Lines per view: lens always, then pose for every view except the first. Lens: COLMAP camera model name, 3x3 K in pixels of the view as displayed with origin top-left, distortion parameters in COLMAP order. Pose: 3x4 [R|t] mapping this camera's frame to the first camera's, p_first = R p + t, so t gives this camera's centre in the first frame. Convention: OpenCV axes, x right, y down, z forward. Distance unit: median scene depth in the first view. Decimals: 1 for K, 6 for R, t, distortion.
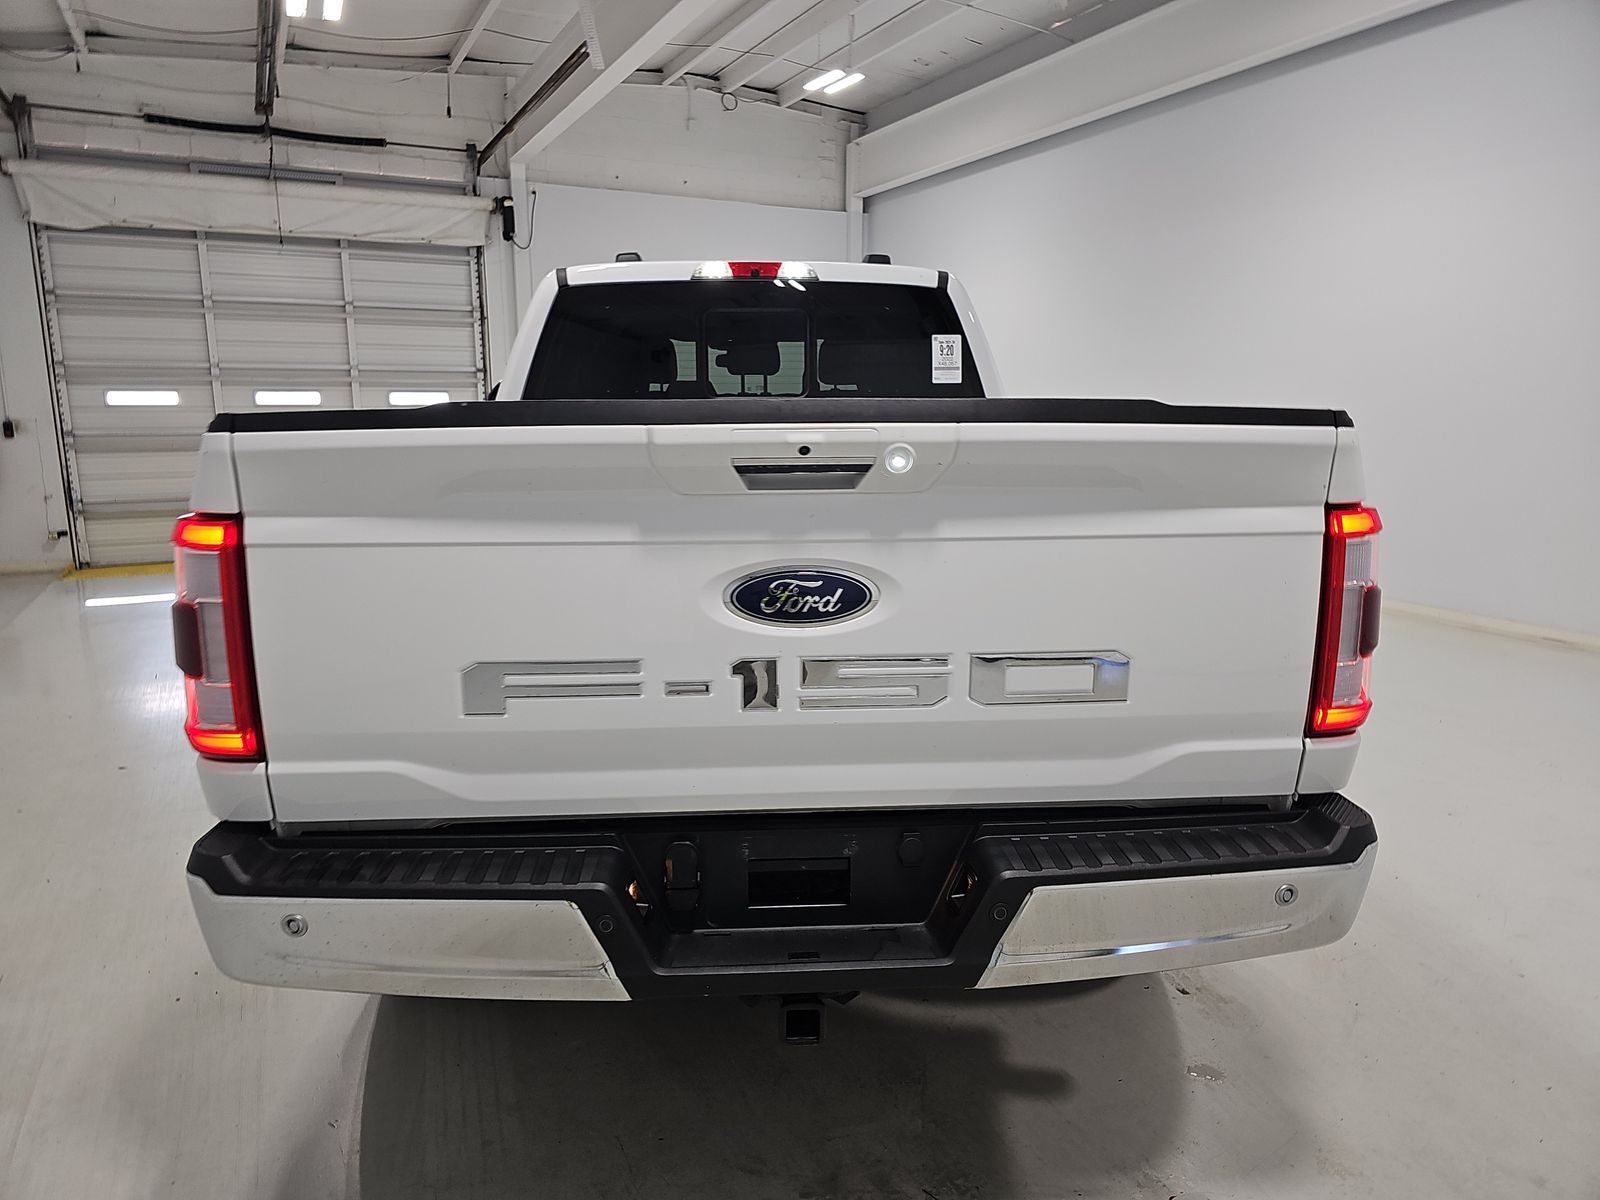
lens RADIAL K [[1040.7, 0, 781.3], [0, 1040.7, 590.0], [0, 0, 1]] dist [0.042183, -0.033122]
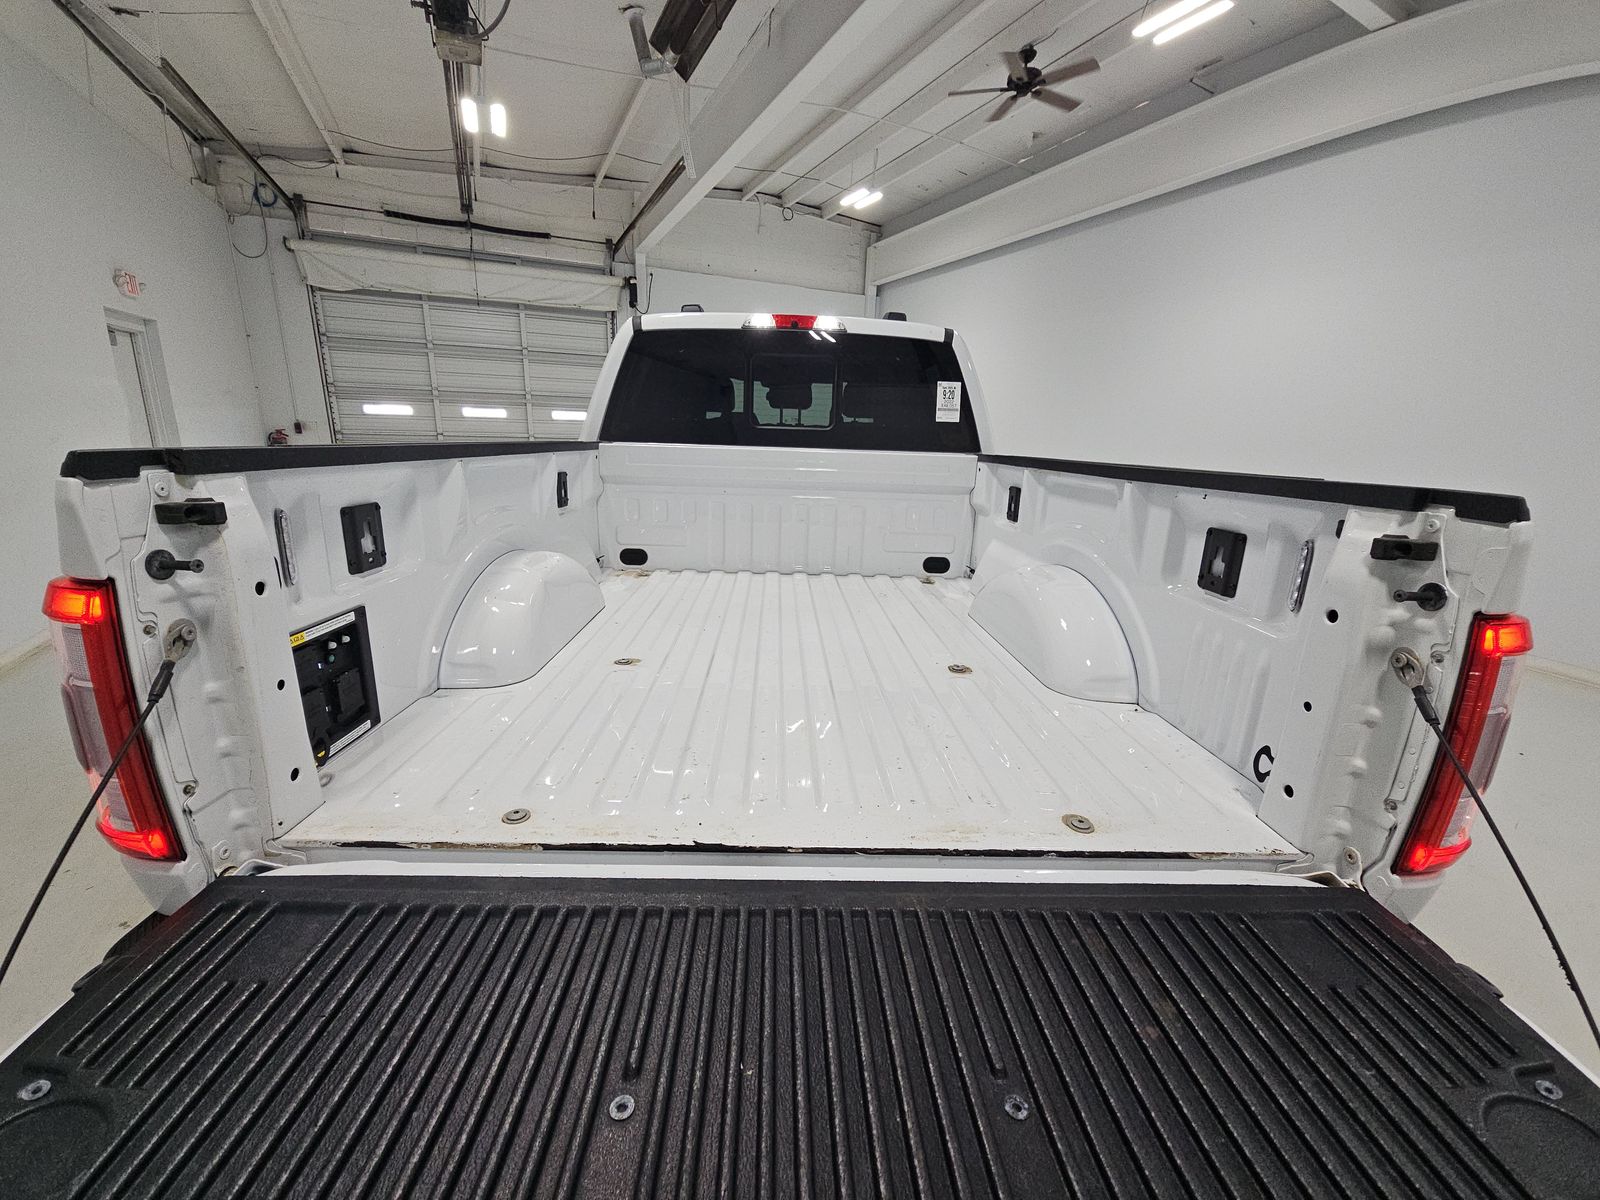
lens RADIAL K [[647.3, 0, 794.5], [0, 647.3, 596.4], [0, 0, 1]] dist [0.000315, 0.000022]
pose [[0.998894, 0.041583, -0.021967, 0.001663], [-0.039617, 0.995730, 0.083385, -0.018794], [0.025341, -0.082423, 0.996275, 0.082339]]
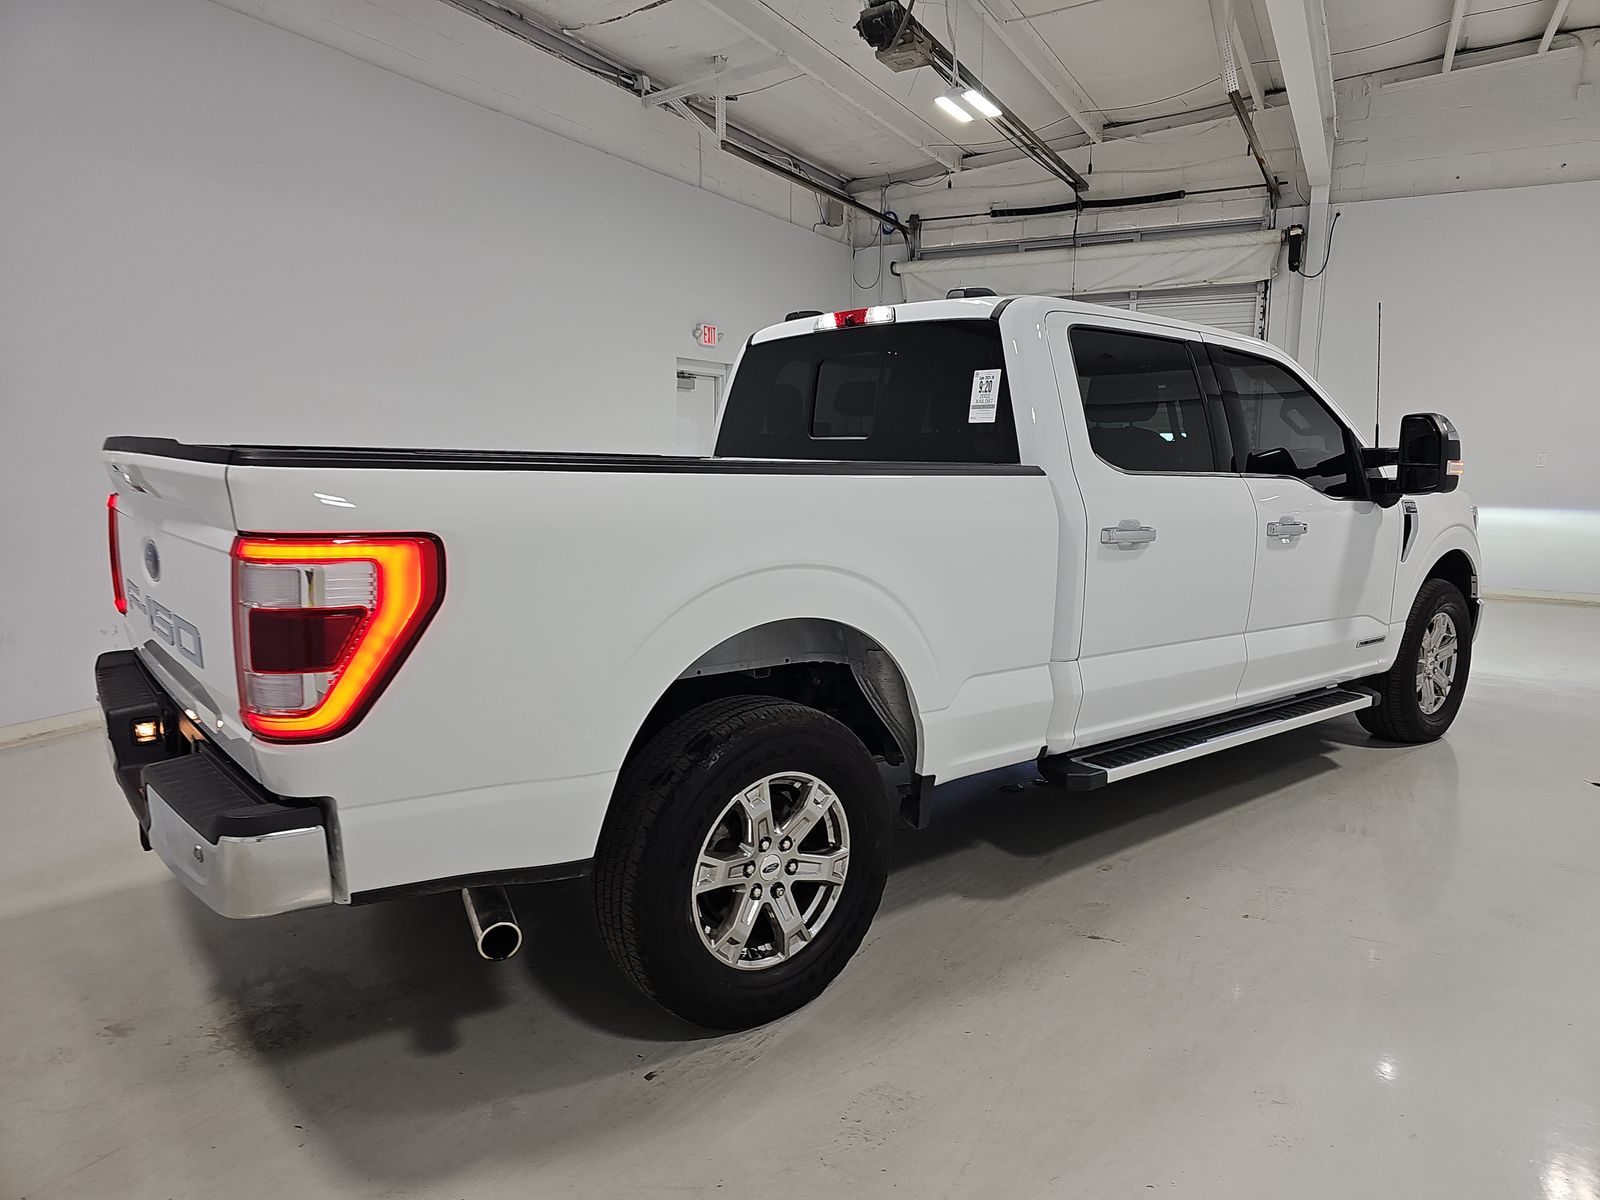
lens RADIAL K [[1051.1, 0, 805.2], [0, 1051.1, 570.2], [0, 0, 1]] dist [0.009629, -0.000733]
pose [[0.589112, 0.102480, -0.801527, 0.303680], [-0.146163, 0.989077, 0.019031, -0.025441], [0.794722, 0.105942, 0.597656, 0.131885]]
